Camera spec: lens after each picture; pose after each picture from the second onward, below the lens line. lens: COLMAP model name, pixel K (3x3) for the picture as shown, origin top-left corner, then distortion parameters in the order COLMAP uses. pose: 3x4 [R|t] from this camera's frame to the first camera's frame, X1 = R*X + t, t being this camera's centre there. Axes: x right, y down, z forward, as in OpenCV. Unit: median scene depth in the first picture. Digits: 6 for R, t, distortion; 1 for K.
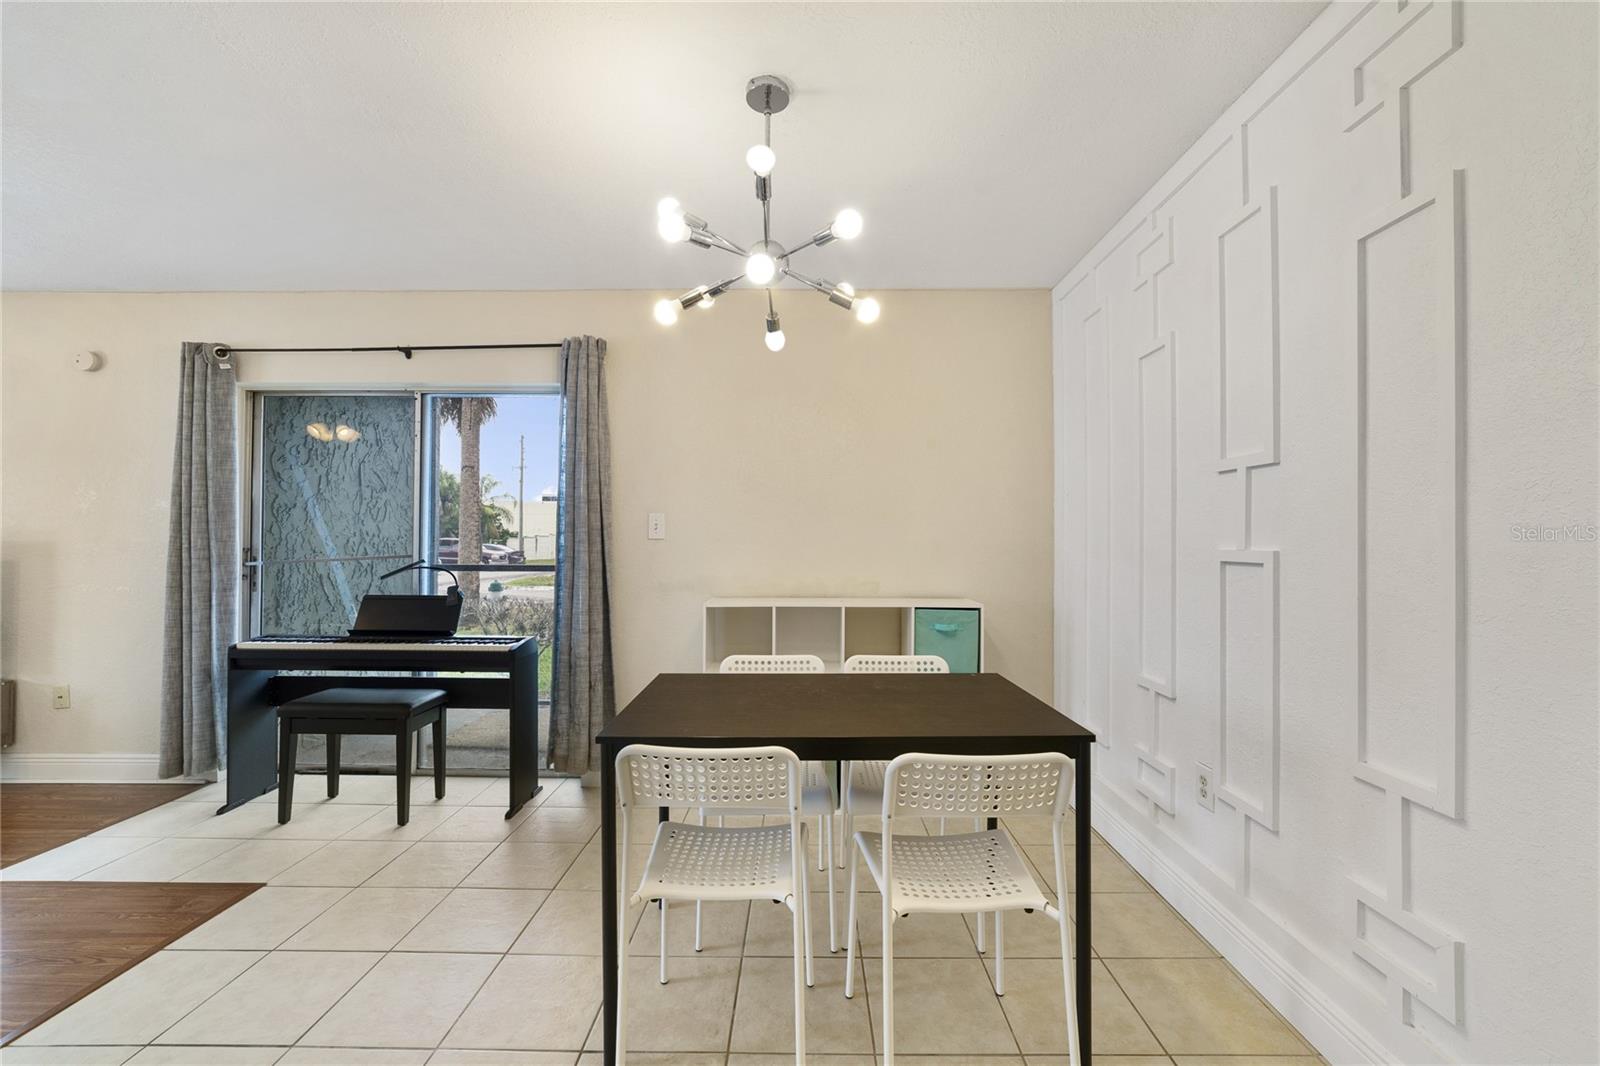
lens RADIAL K [[654.9, 0, 796.5], [0, 654.9, 528.6], [0, 0, 1]] dist [0.000419, 0.000289]
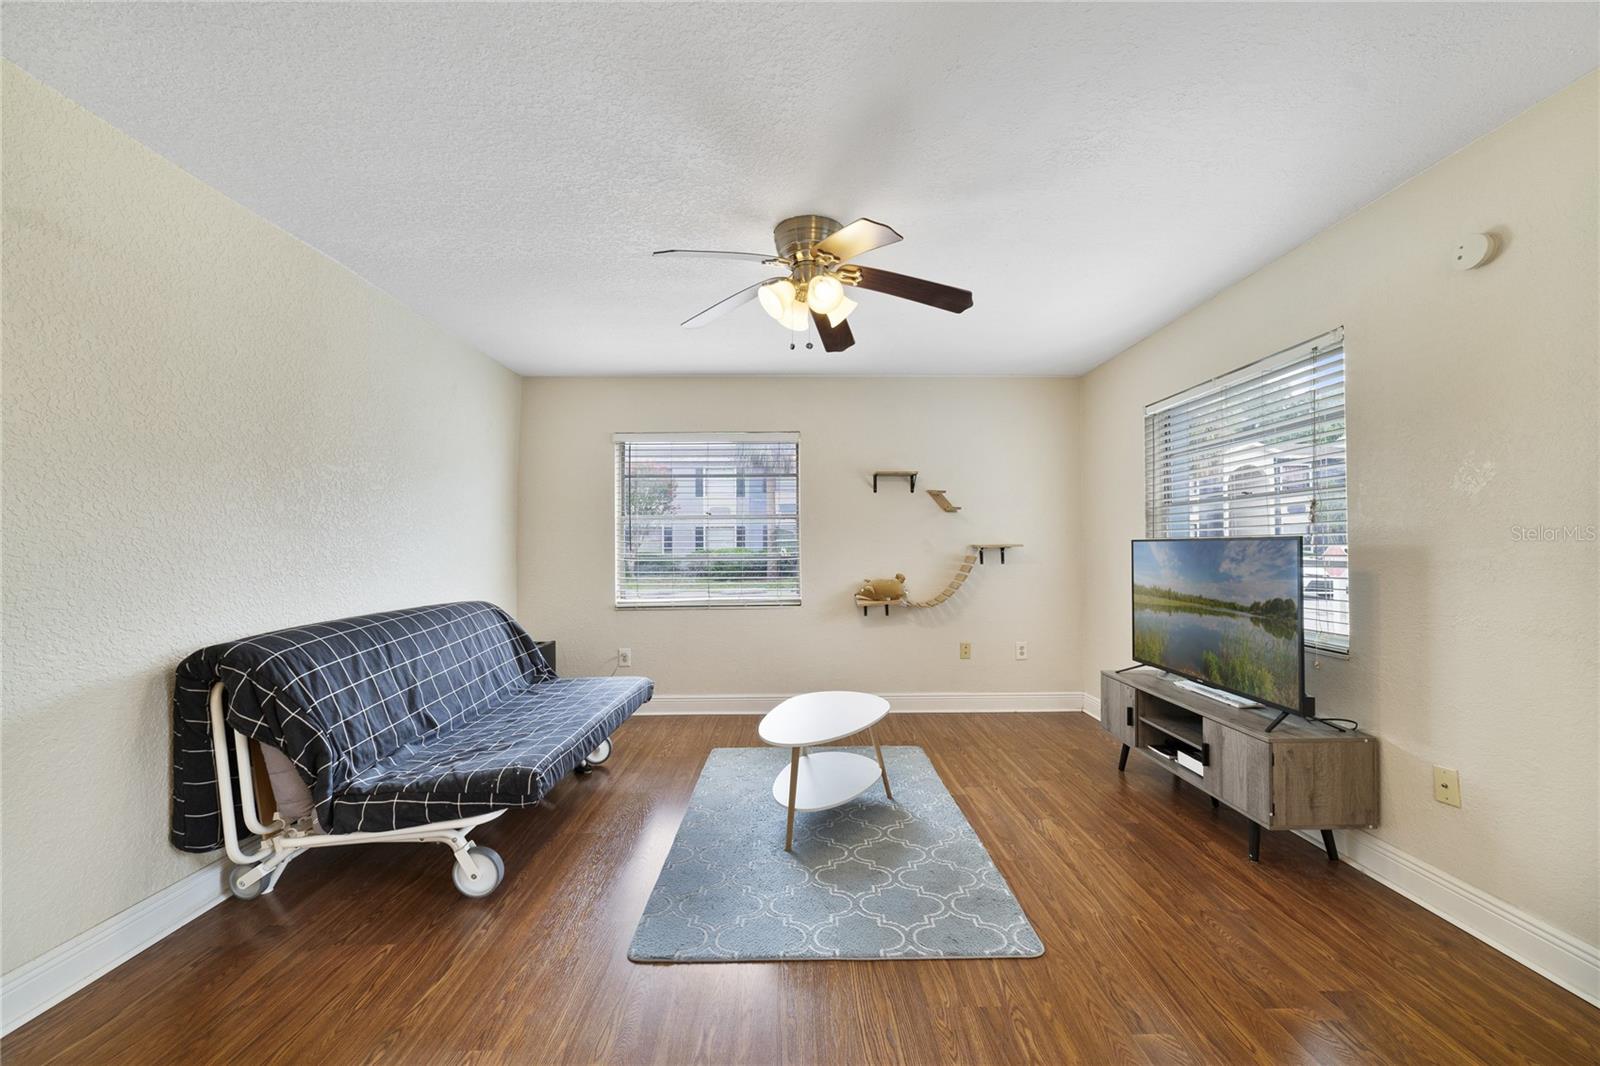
lens RADIAL K [[613.3, 0, 803.3], [0, 613.3, 538.7], [0, 0, 1]] dist [-0.024401, 0.008997]
pose [[0.036771, -0.014136, -0.999224, -0.570158], [0.024590, 0.999610, -0.013237, 0.002680], [0.999021, -0.024085, 0.037104, 0.362853]]
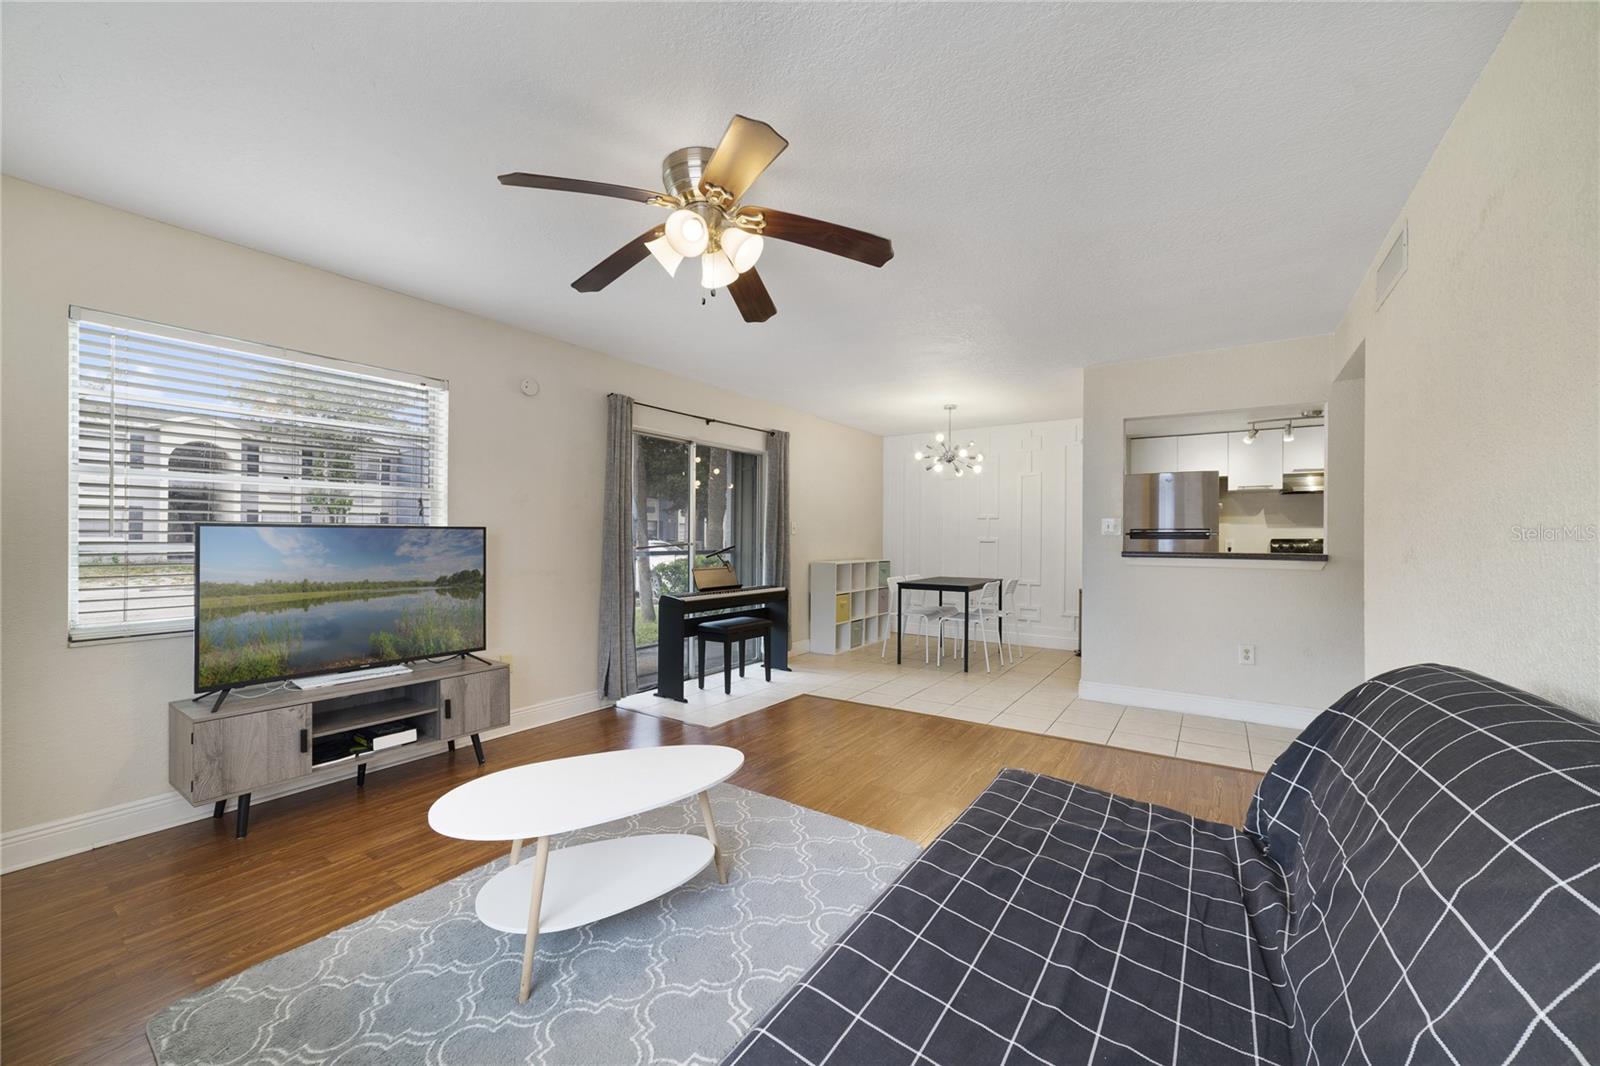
lens RADIAL K [[613.3, 0, 803.3], [0, 613.3, 538.7], [0, 0, 1]] dist [-0.024401, 0.008997]
pose [[0.540172, -0.002356, 0.841551, -1.840091], [-0.022292, 0.999605, 0.017107, -0.003161], [-0.841259, -0.028000, 0.539907, -0.051404]]
